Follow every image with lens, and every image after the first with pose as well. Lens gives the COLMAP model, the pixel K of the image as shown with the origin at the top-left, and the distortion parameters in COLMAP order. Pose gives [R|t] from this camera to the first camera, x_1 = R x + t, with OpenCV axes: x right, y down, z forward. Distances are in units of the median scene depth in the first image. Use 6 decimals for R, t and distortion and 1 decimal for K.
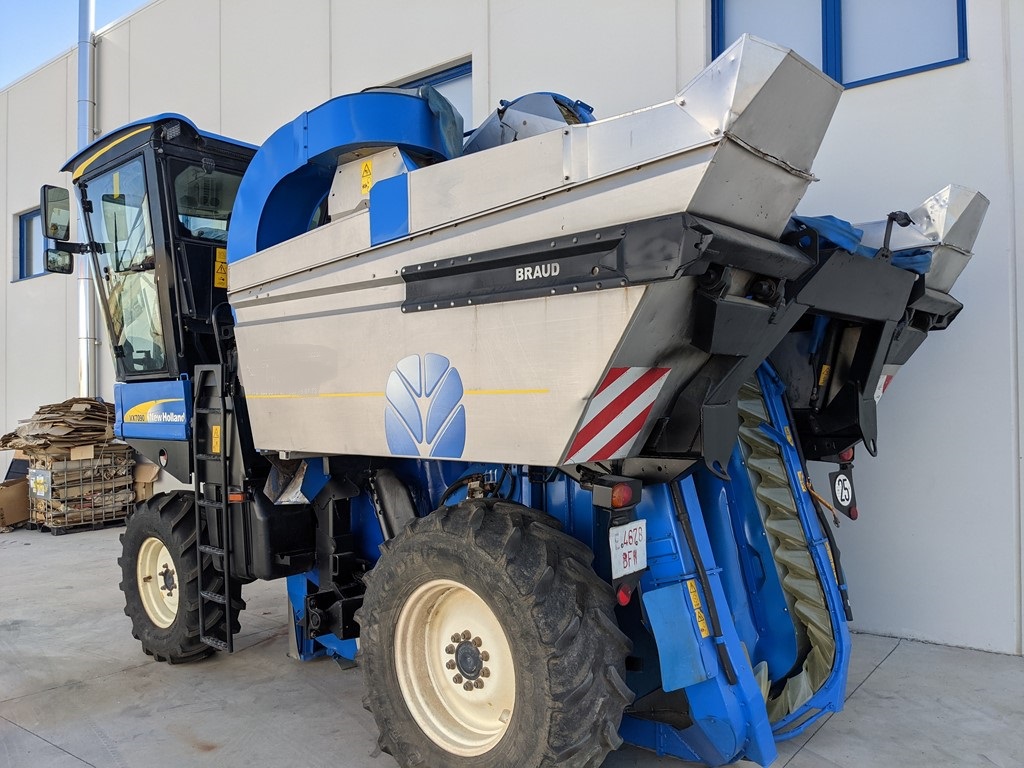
lens RADIAL K [[804.9, 0, 487.2], [0, 804.9, 387.5], [0, 0, 1]] dist [0.062086, -0.098991]
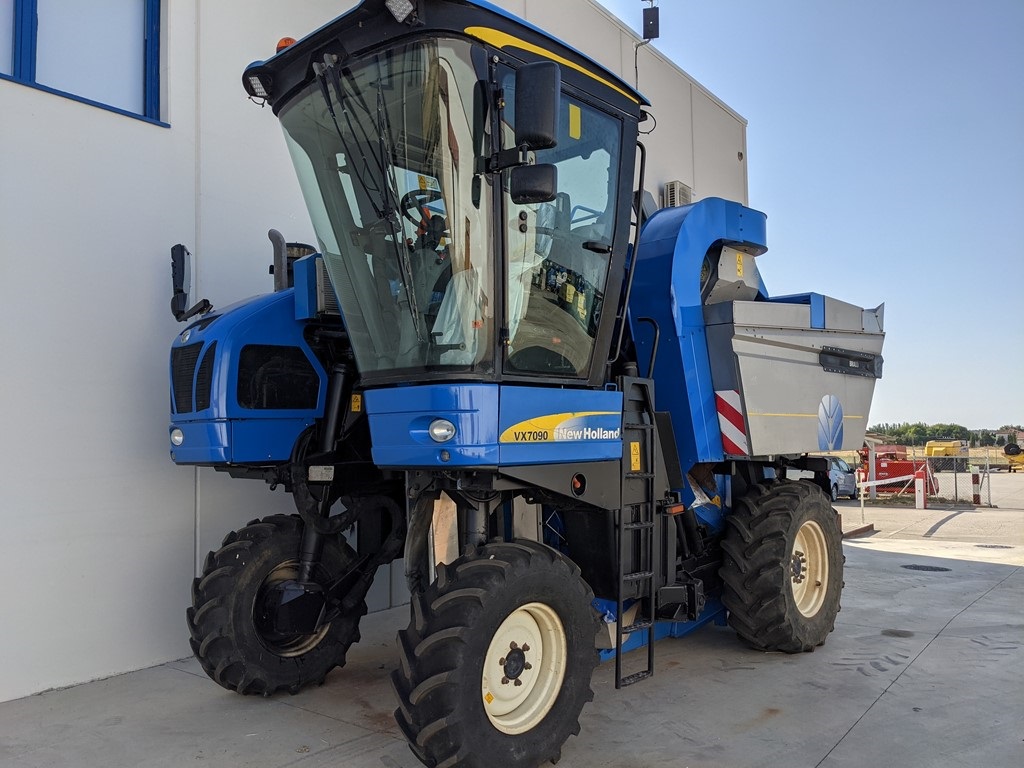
lens RADIAL K [[806.5, 0, 517.0], [0, 806.5, 400.1], [0, 0, 1]] dist [0.062949, -0.104026]
pose [[-0.014048, 0.059726, 0.998116, -1.871758], [-0.000888, 0.998213, -0.059744, 0.079945], [-0.999901, -0.001725, -0.013970, 1.688284]]
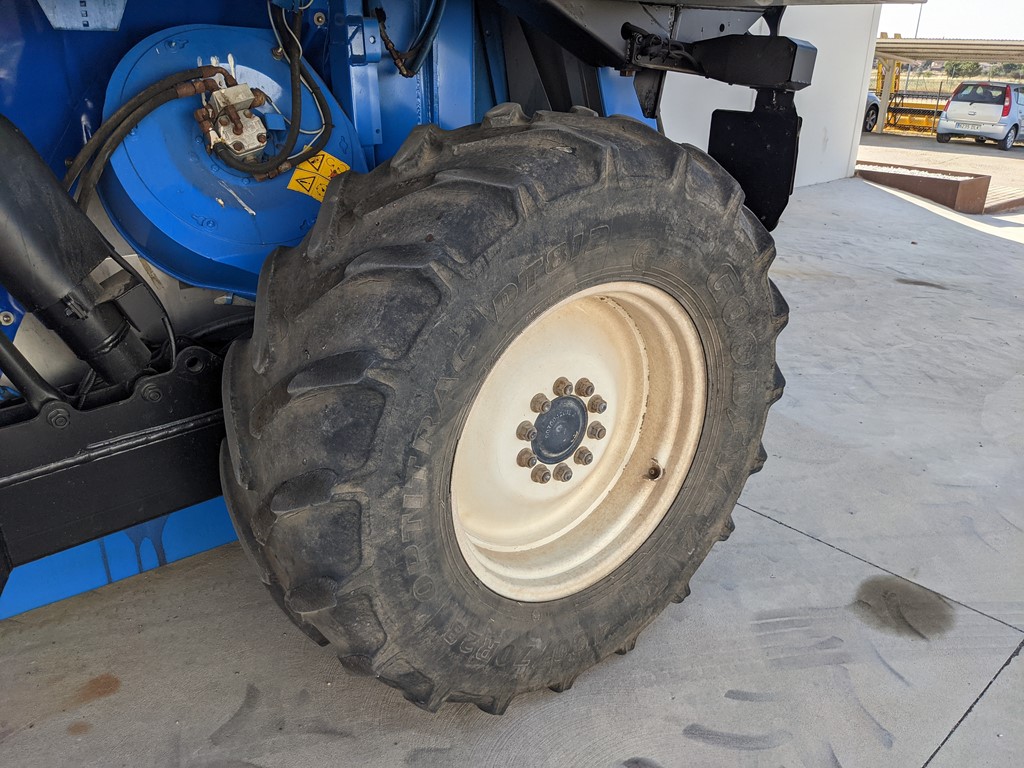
lens RADIAL K [[807.0, 0, 509.6], [0, 807.0, 378.9], [0, 0, 1]] dist [0.060550, -0.099090]
pose [[0.176140, -0.353941, 0.918532, -0.504354], [-0.034478, 0.930330, 0.365099, 0.123117], [-0.983761, -0.095978, 0.151665, 0.984440]]
